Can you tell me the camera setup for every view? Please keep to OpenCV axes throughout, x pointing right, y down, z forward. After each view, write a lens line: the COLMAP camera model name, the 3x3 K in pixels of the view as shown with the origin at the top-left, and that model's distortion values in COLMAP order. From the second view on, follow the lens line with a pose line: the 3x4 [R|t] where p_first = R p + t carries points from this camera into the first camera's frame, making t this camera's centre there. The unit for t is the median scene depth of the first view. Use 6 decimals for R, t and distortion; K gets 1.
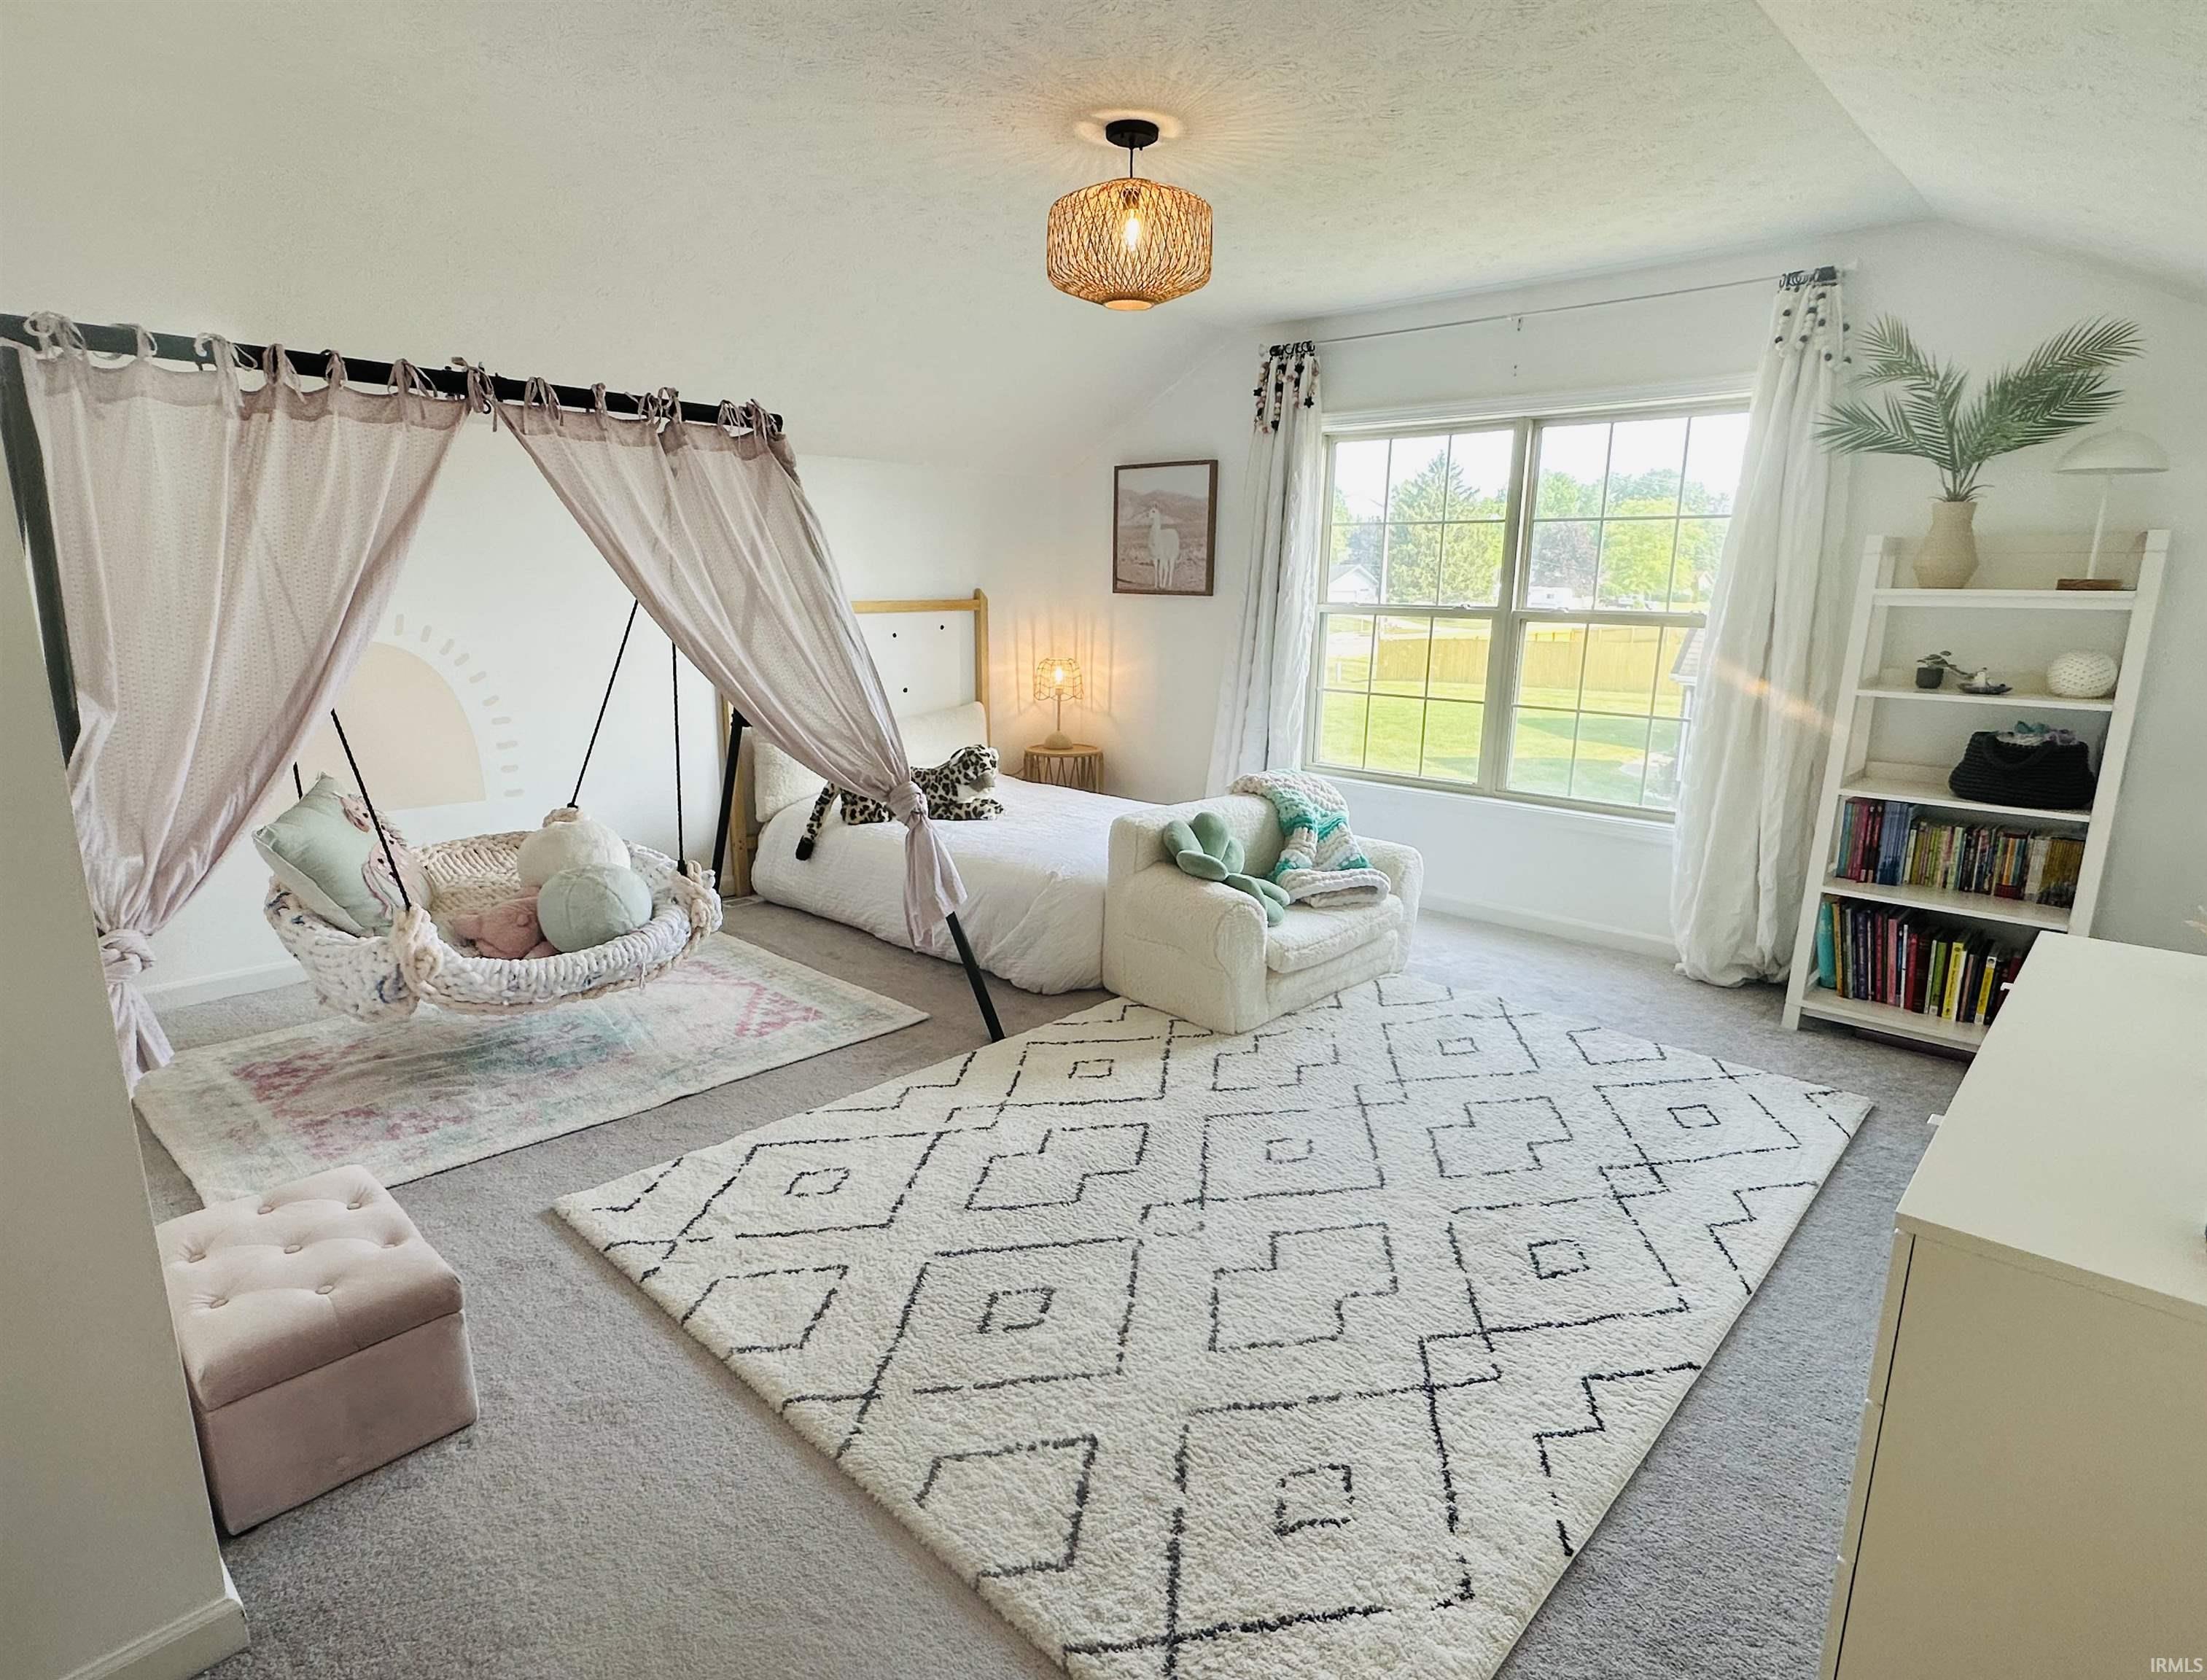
lens RADIAL K [[1194.5, 0, 1071.2], [0, 1194.5, 841.9], [0, 0, 1]] dist [-0.001999, -0.000150]
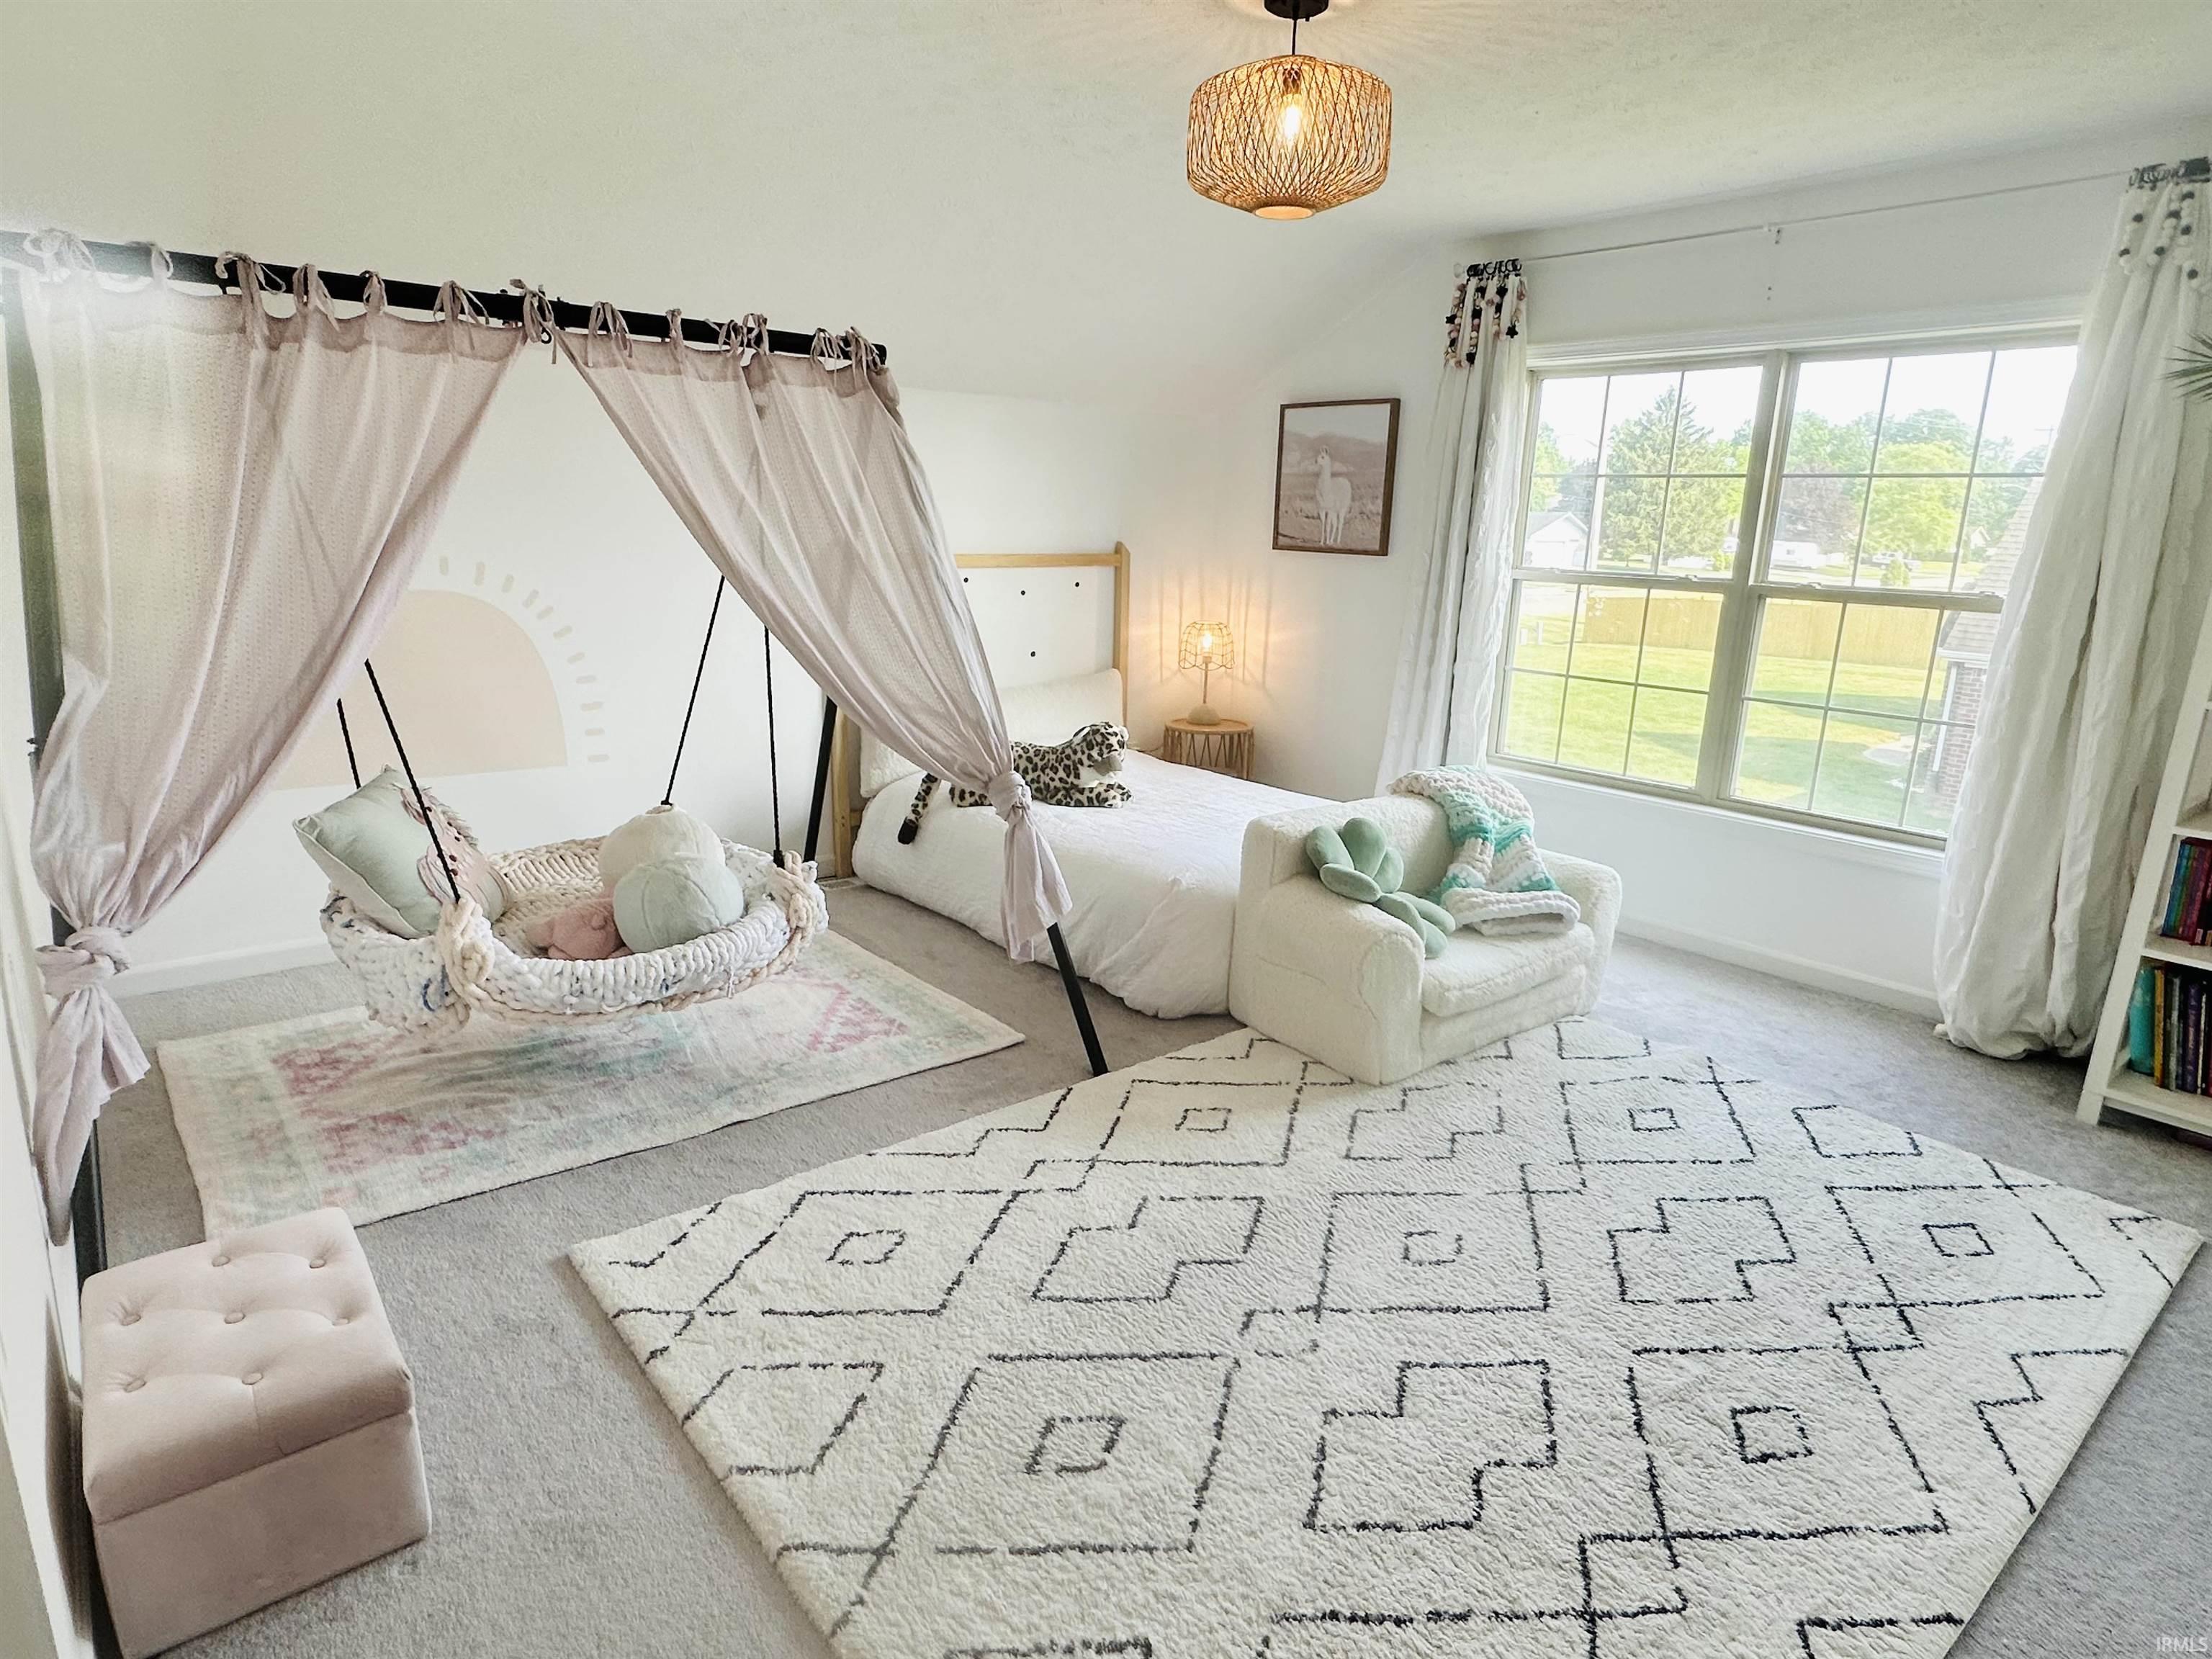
lens RADIAL K [[1268.9, 0, 1092.5], [0, 1268.9, 827.2], [0, 0, 1]] dist [-0.003989, 0.002395]
pose [[0.992707, 0.045062, -0.111811, 0.032562], [-0.042719, 0.998816, 0.023269, -0.038972], [0.112727, -0.018323, 0.993457, 0.103780]]
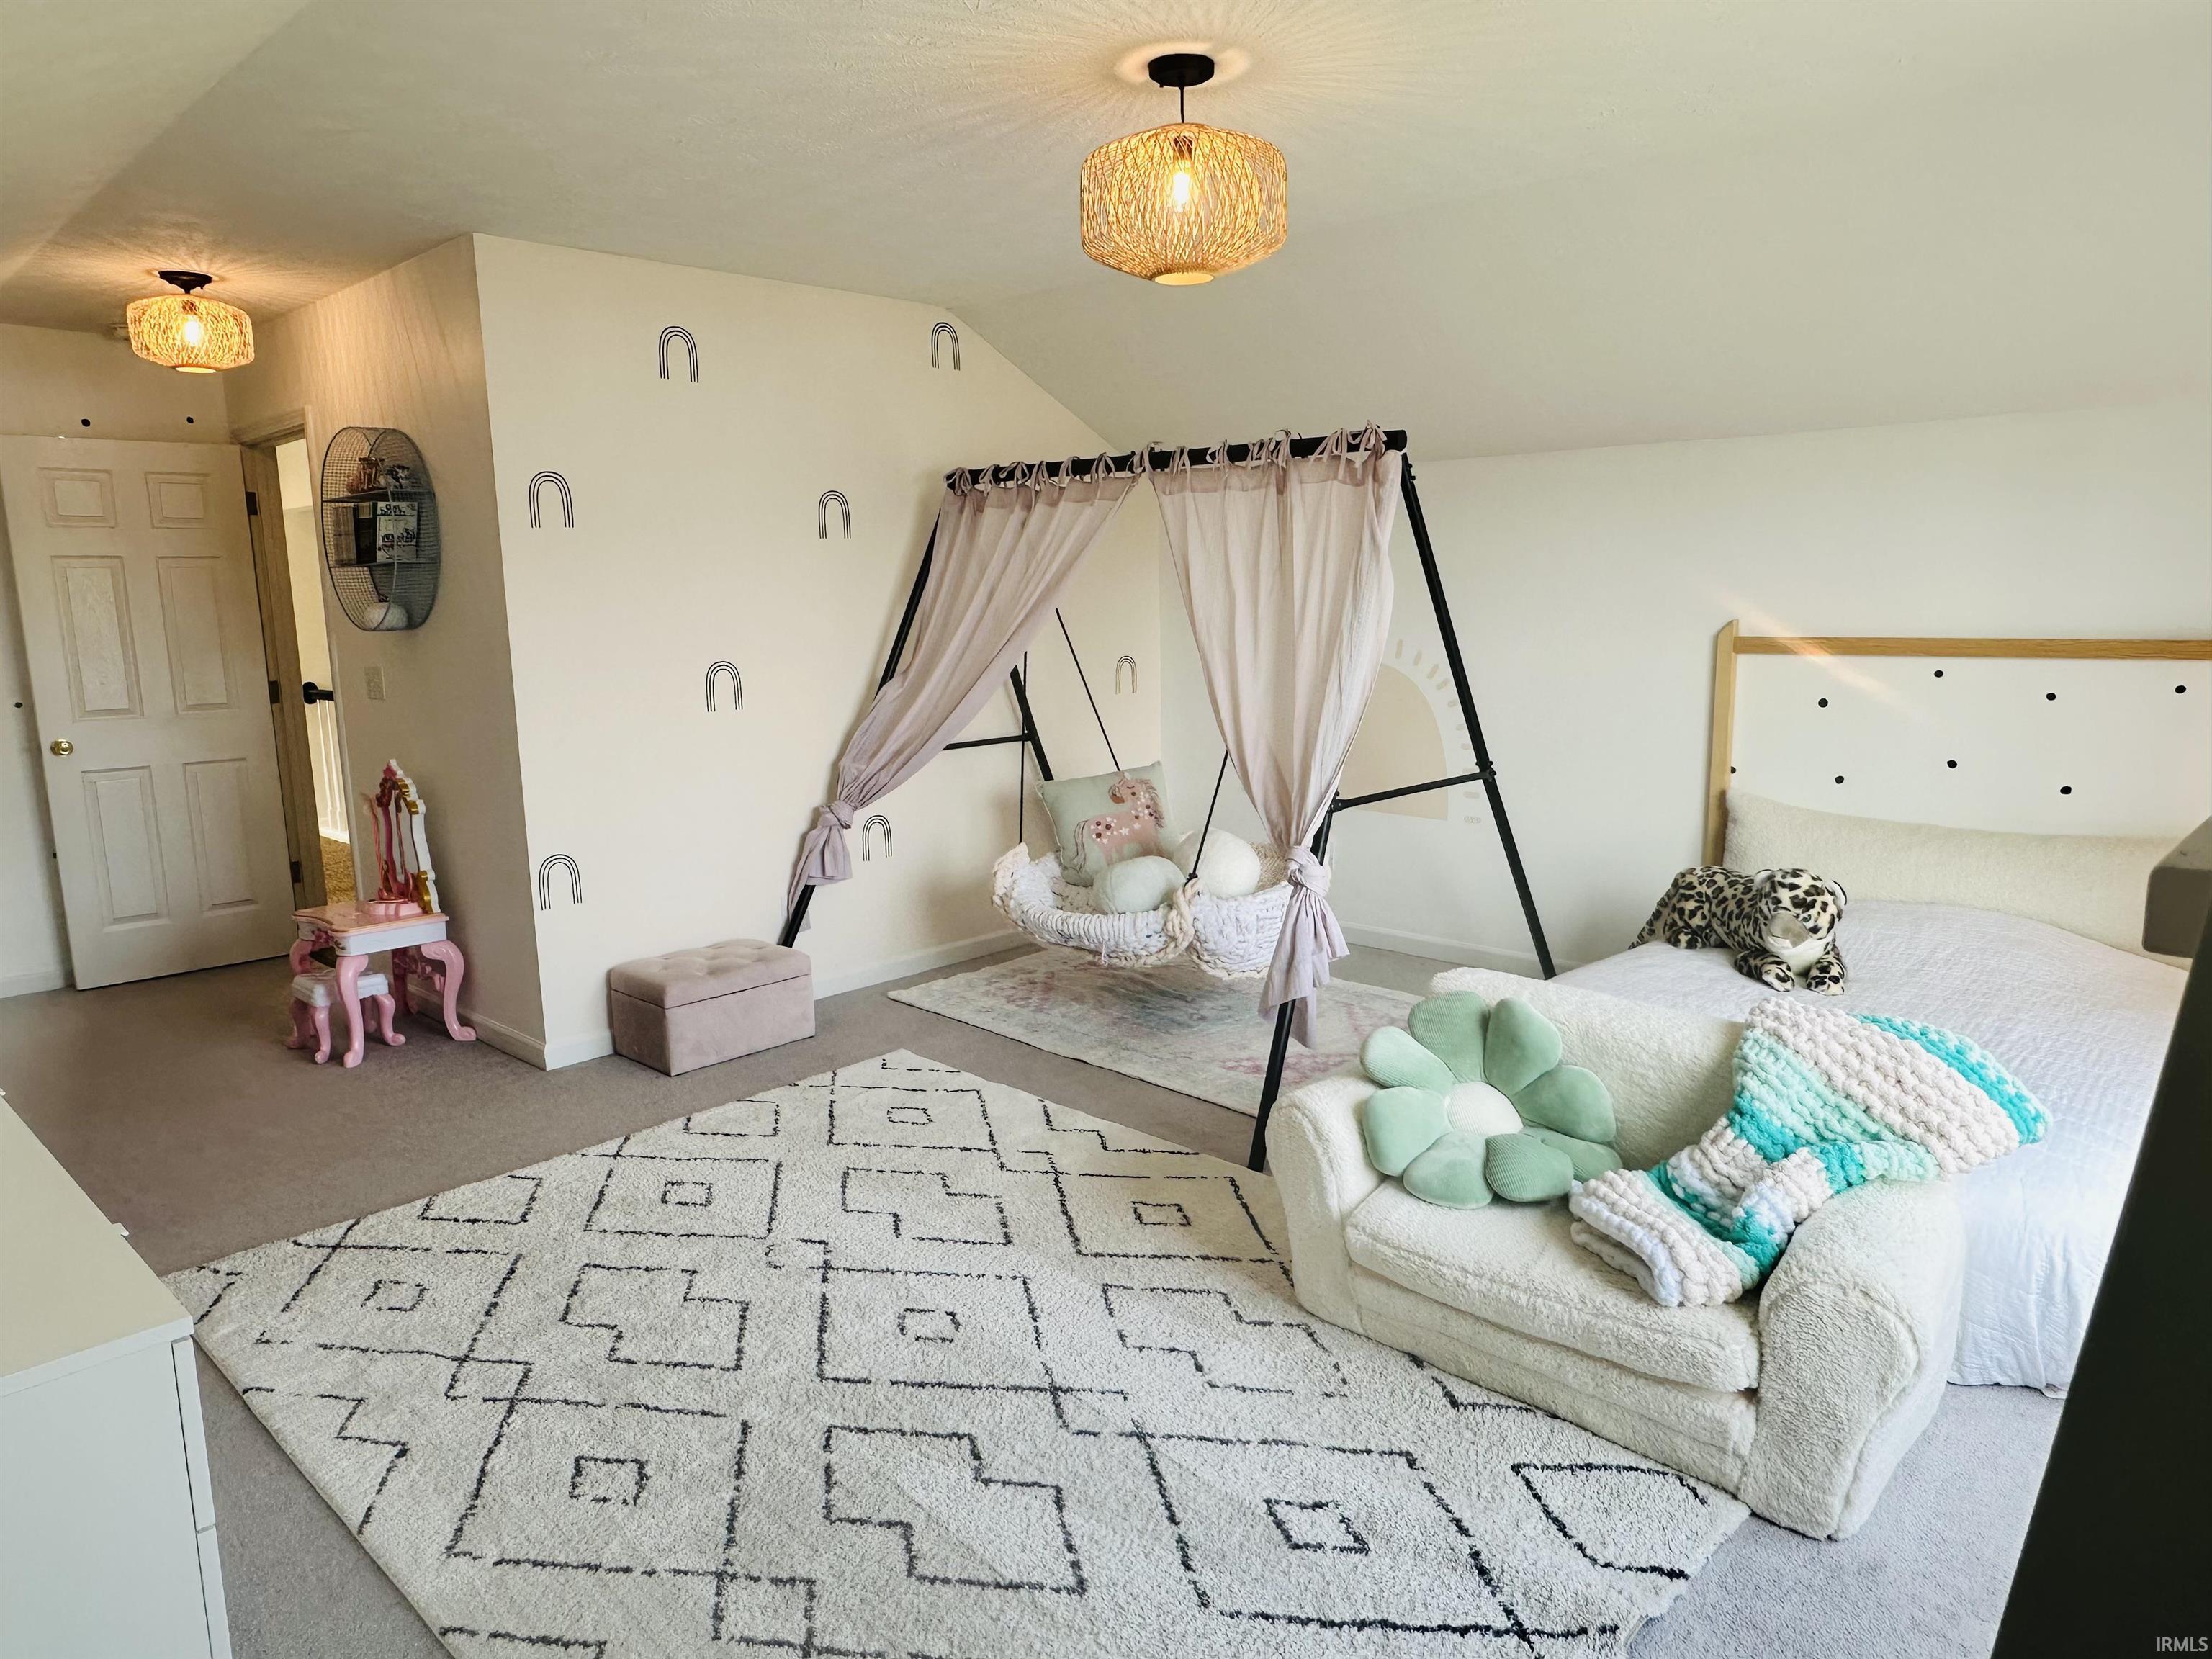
lens RADIAL K [[1391.8, 0, 1103.1], [0, 1391.8, 837.0], [0, 0, 1]] dist [-0.003726, -0.000487]
pose [[0.001045, 0.160819, -0.986983, 0.984597], [-0.201496, 0.966774, 0.157313, -0.213919], [0.979489, 0.198709, 0.033415, 0.954627]]
